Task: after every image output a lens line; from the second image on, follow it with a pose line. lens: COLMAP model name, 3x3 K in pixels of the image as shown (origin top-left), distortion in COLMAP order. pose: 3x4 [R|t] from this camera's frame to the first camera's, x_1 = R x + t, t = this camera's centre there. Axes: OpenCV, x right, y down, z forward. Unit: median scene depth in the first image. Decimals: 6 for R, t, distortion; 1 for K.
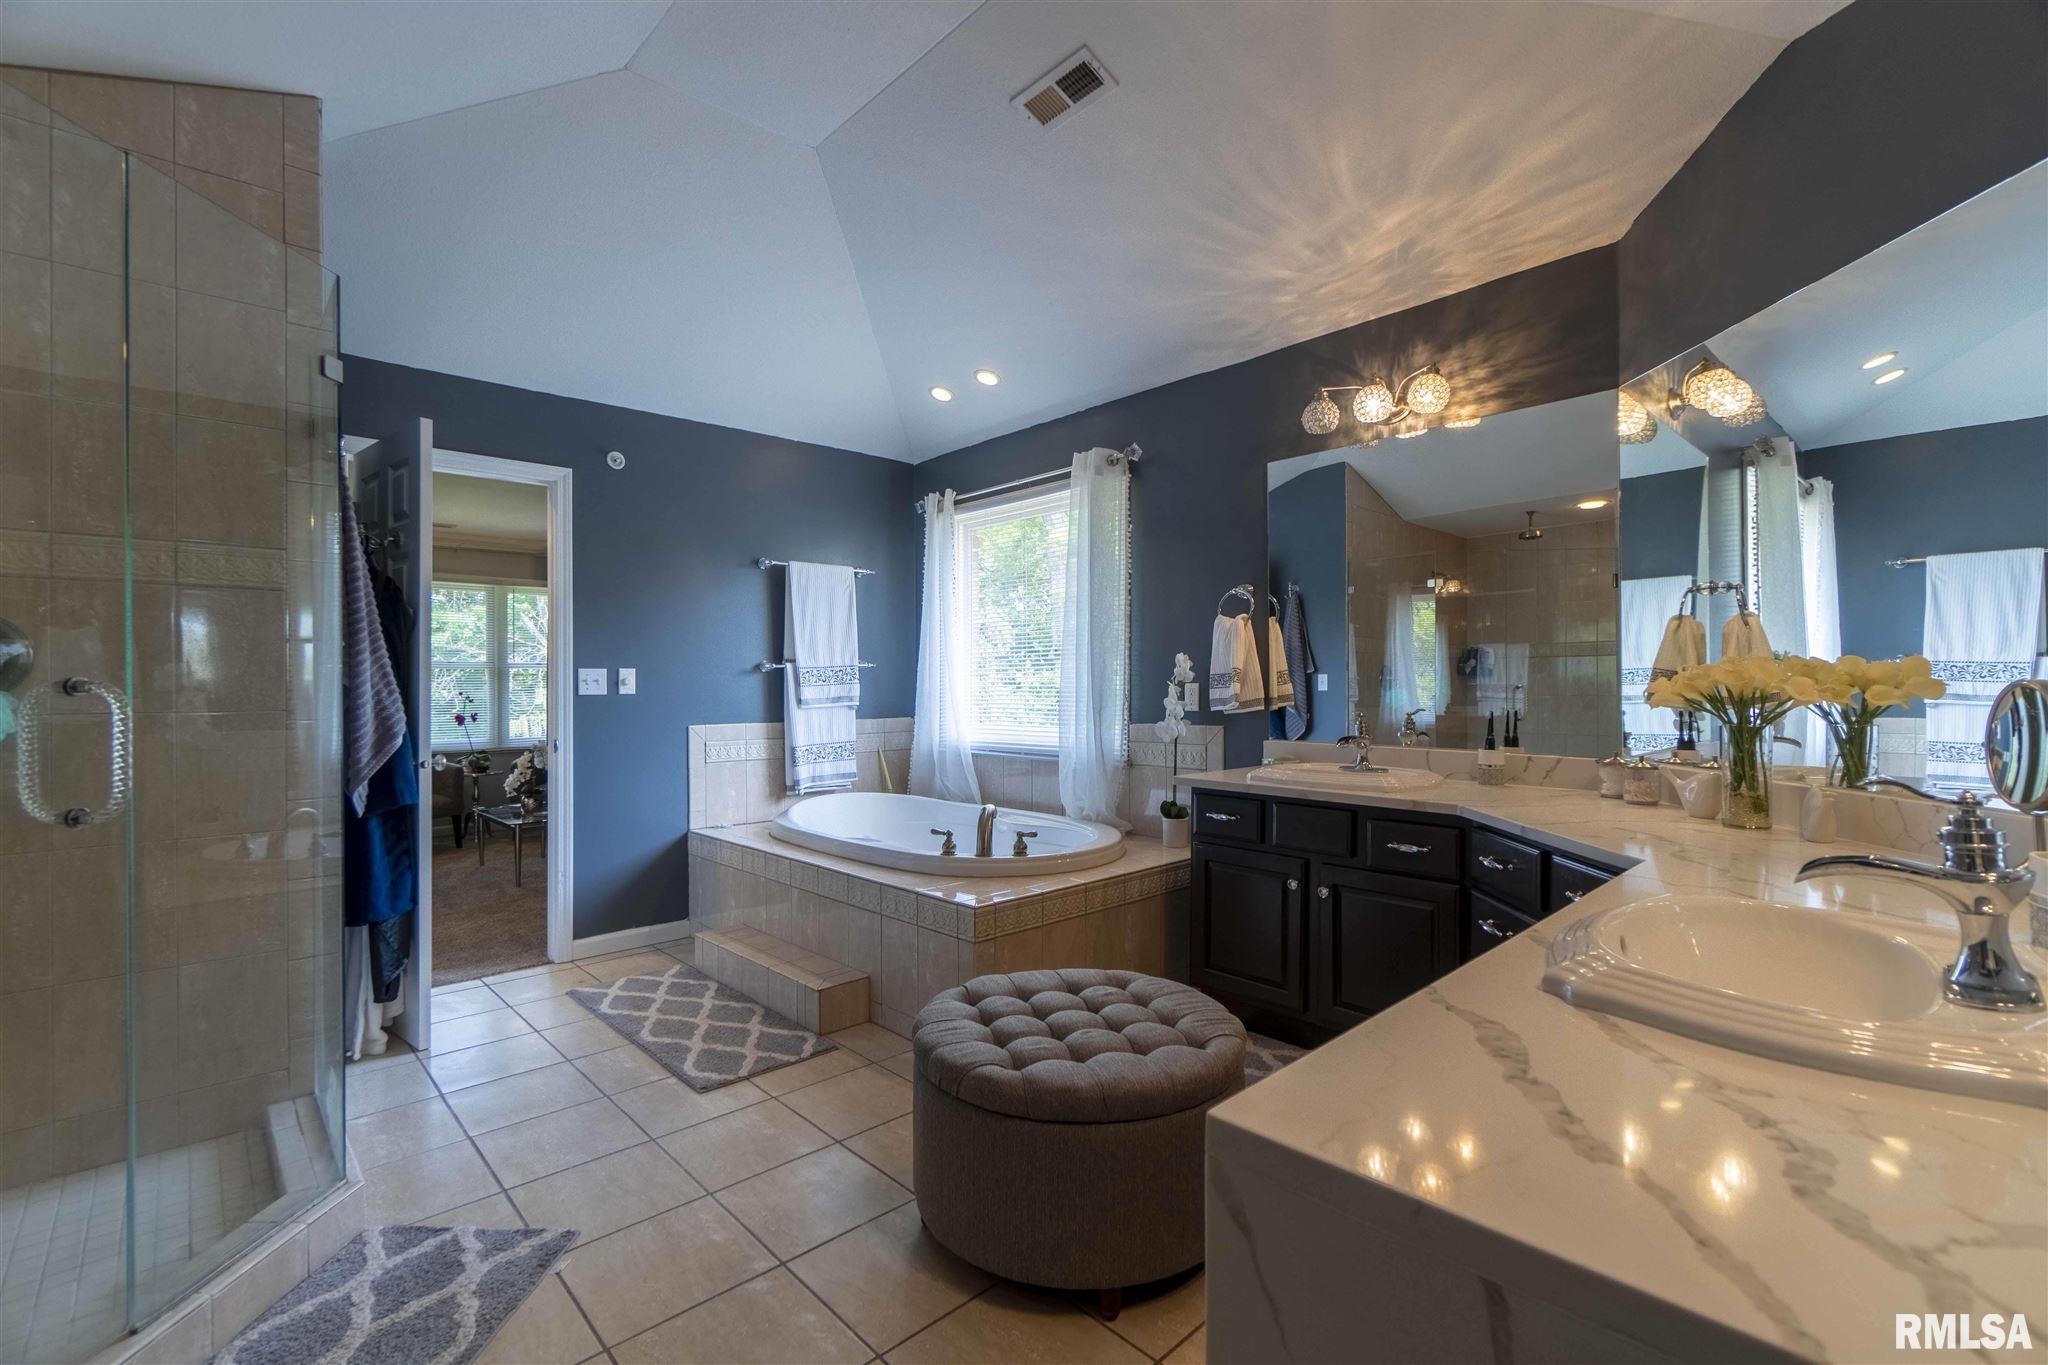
lens RADIAL K [[913.1, 0, 1028.4], [0, 913.1, 683.2], [0, 0, 1]] dist [-0.000722, -0.000494]
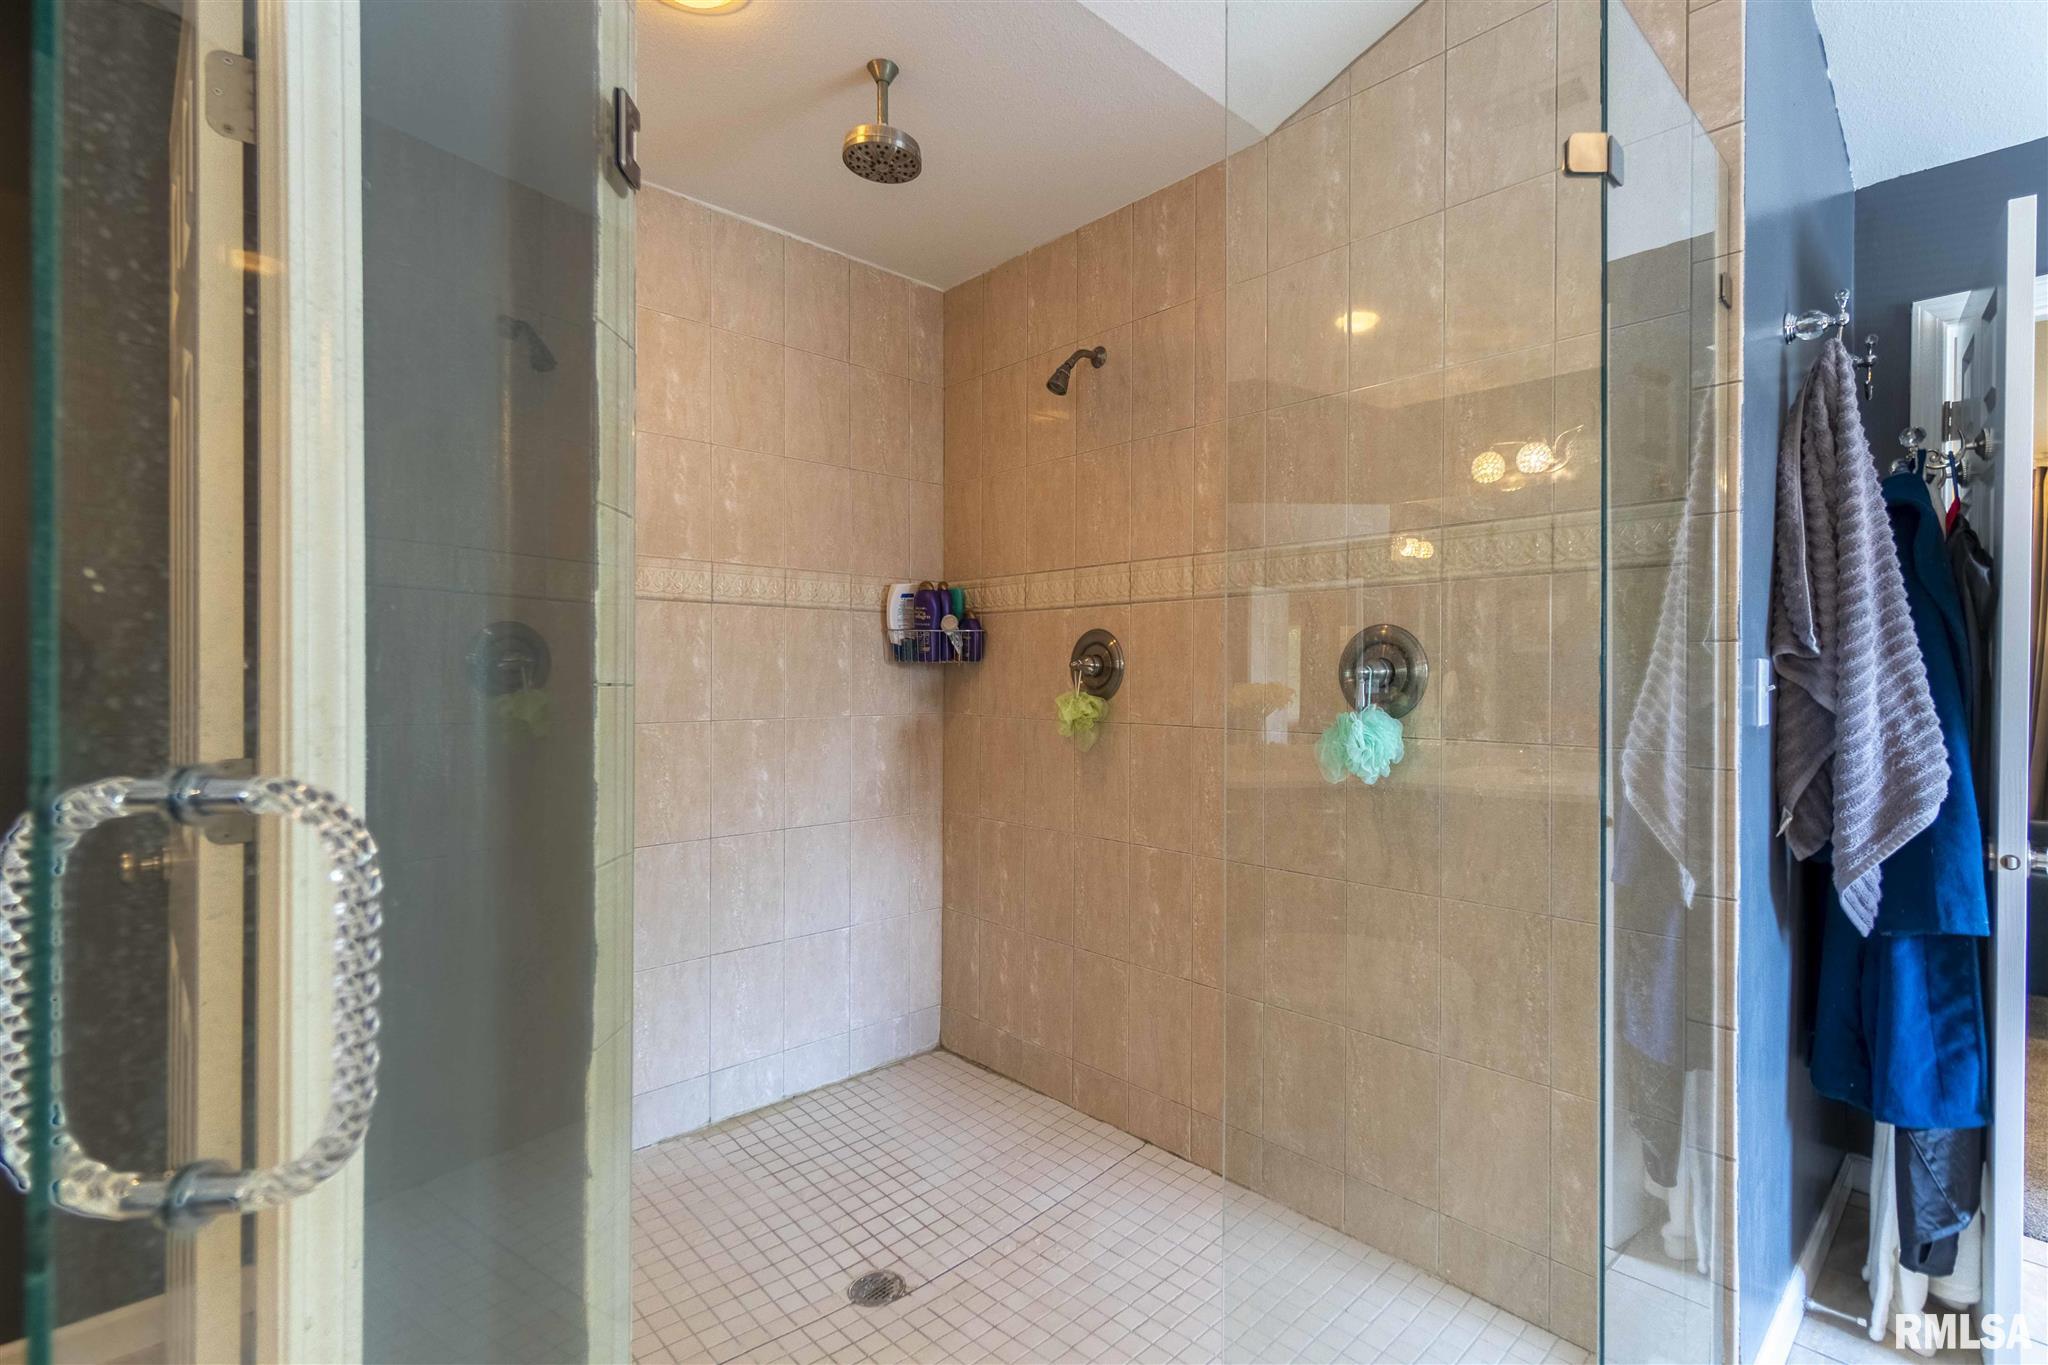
lens RADIAL K [[913.1, 0, 1028.1], [0, 913.1, 688.7], [0, 0, 1]] dist [-0.000722, -0.000494]
pose [[0.028556, 0.004893, -0.999580, -0.164515], [-0.000069, 0.999988, 0.004893, -0.013904], [0.999592, -0.000071, 0.028556, 0.444442]]
